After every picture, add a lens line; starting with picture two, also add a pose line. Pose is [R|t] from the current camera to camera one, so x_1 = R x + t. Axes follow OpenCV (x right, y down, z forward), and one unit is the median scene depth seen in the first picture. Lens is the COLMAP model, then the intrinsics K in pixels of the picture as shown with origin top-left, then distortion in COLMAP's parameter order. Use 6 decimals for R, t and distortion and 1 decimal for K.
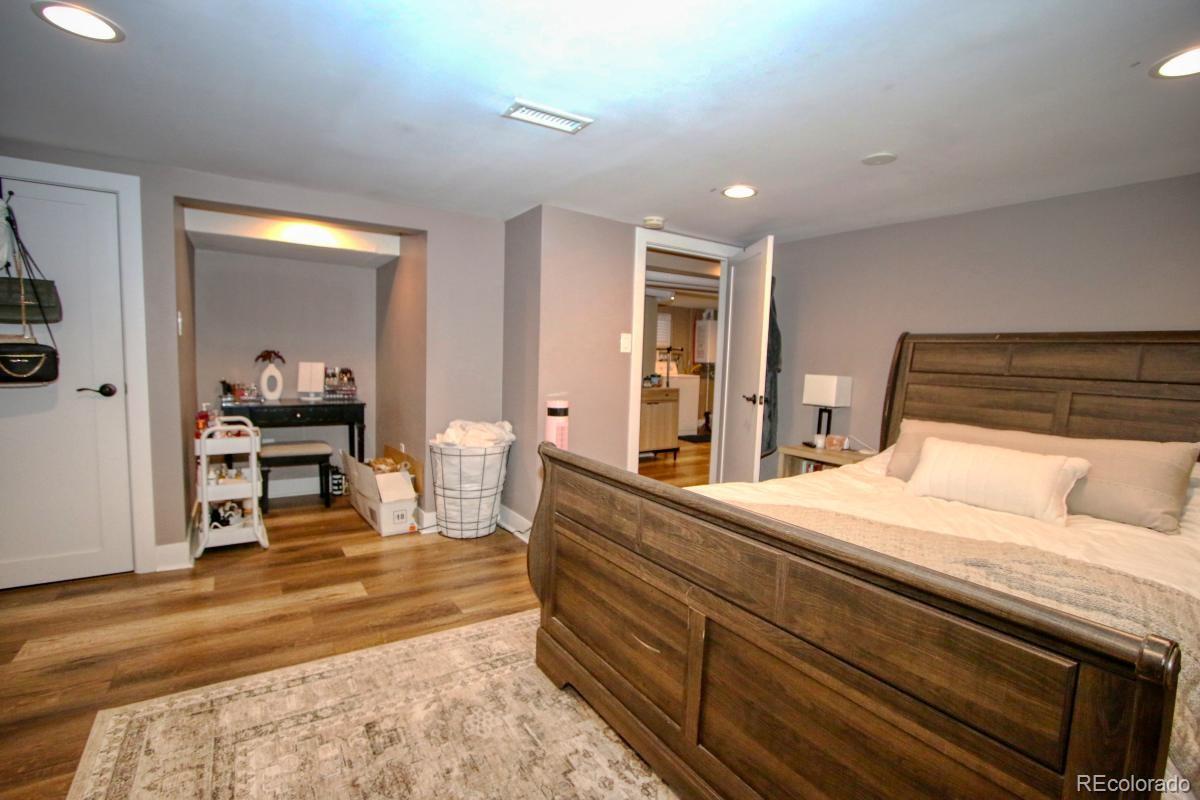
lens RADIAL K [[555.4, 0, 594.1], [0, 555.4, 402.1], [0, 0, 1]] dist [-0.001687, -0.000029]
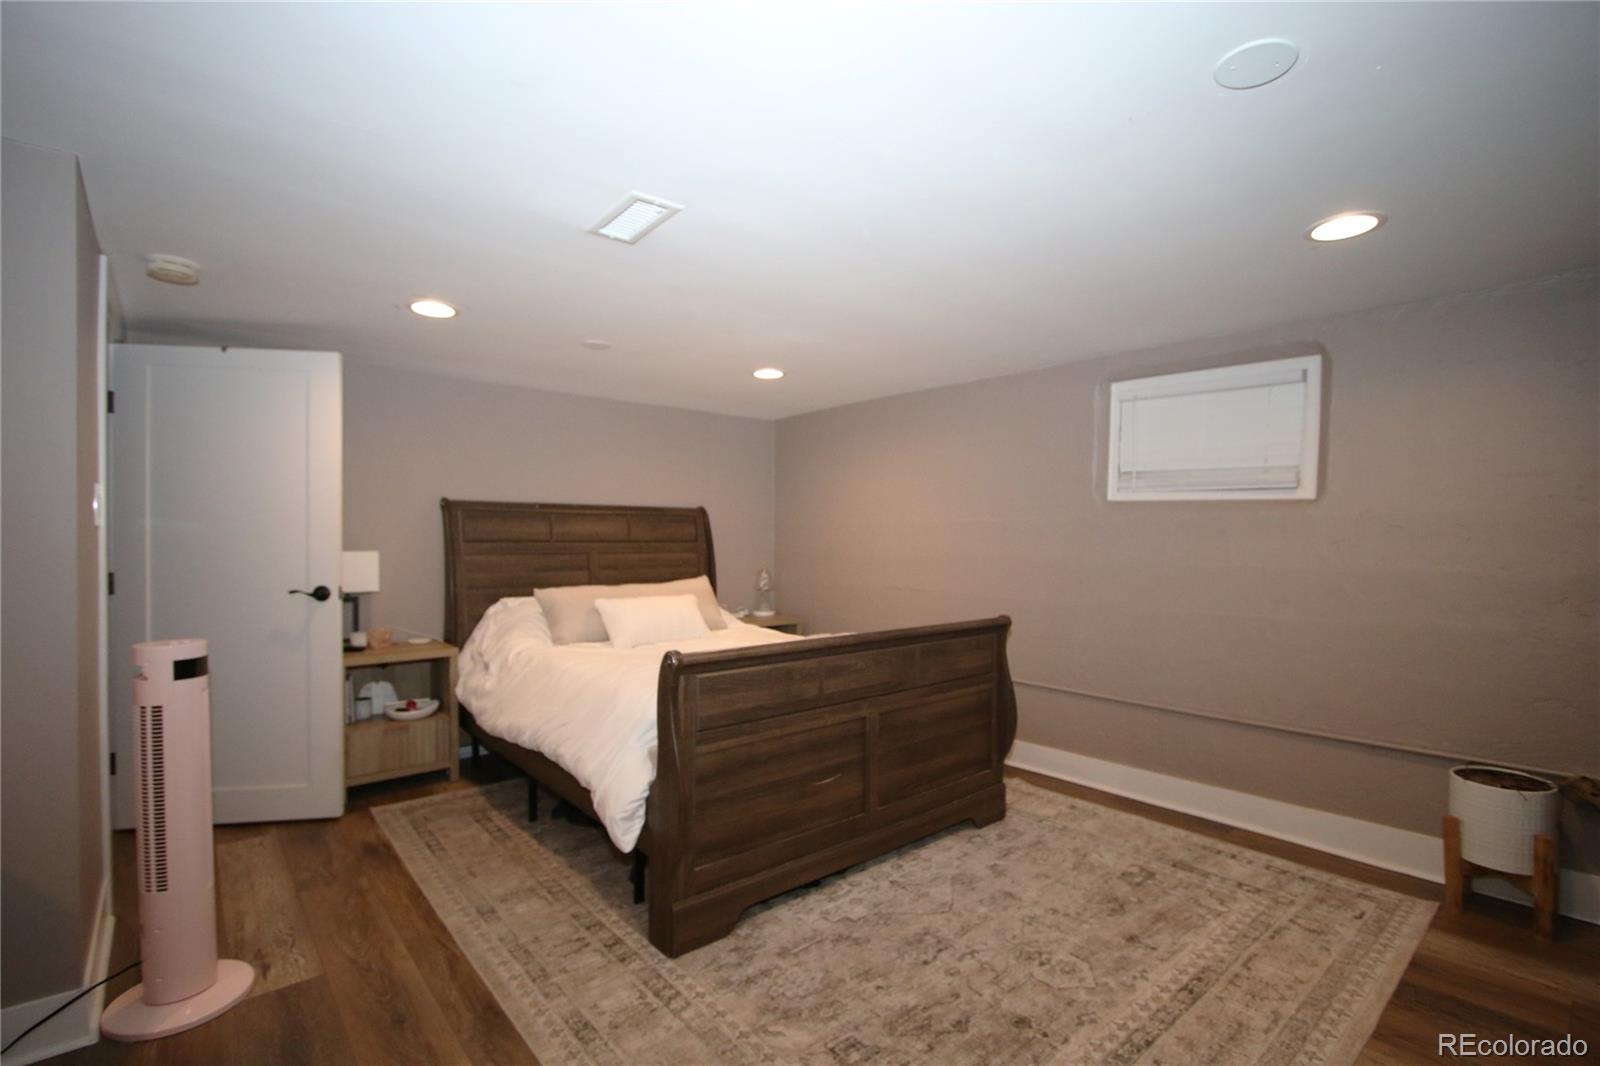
lens RADIAL K [[740.5, 0, 792.1], [0, 740.5, 535.9], [0, 0, 1]] dist [-0.001687, -0.000029]
pose [[-0.133366, -0.033760, 0.990492, -1.344675], [0.074451, 0.996254, 0.043981, -0.144818], [-0.988266, 0.079609, -0.130353, 1.158805]]
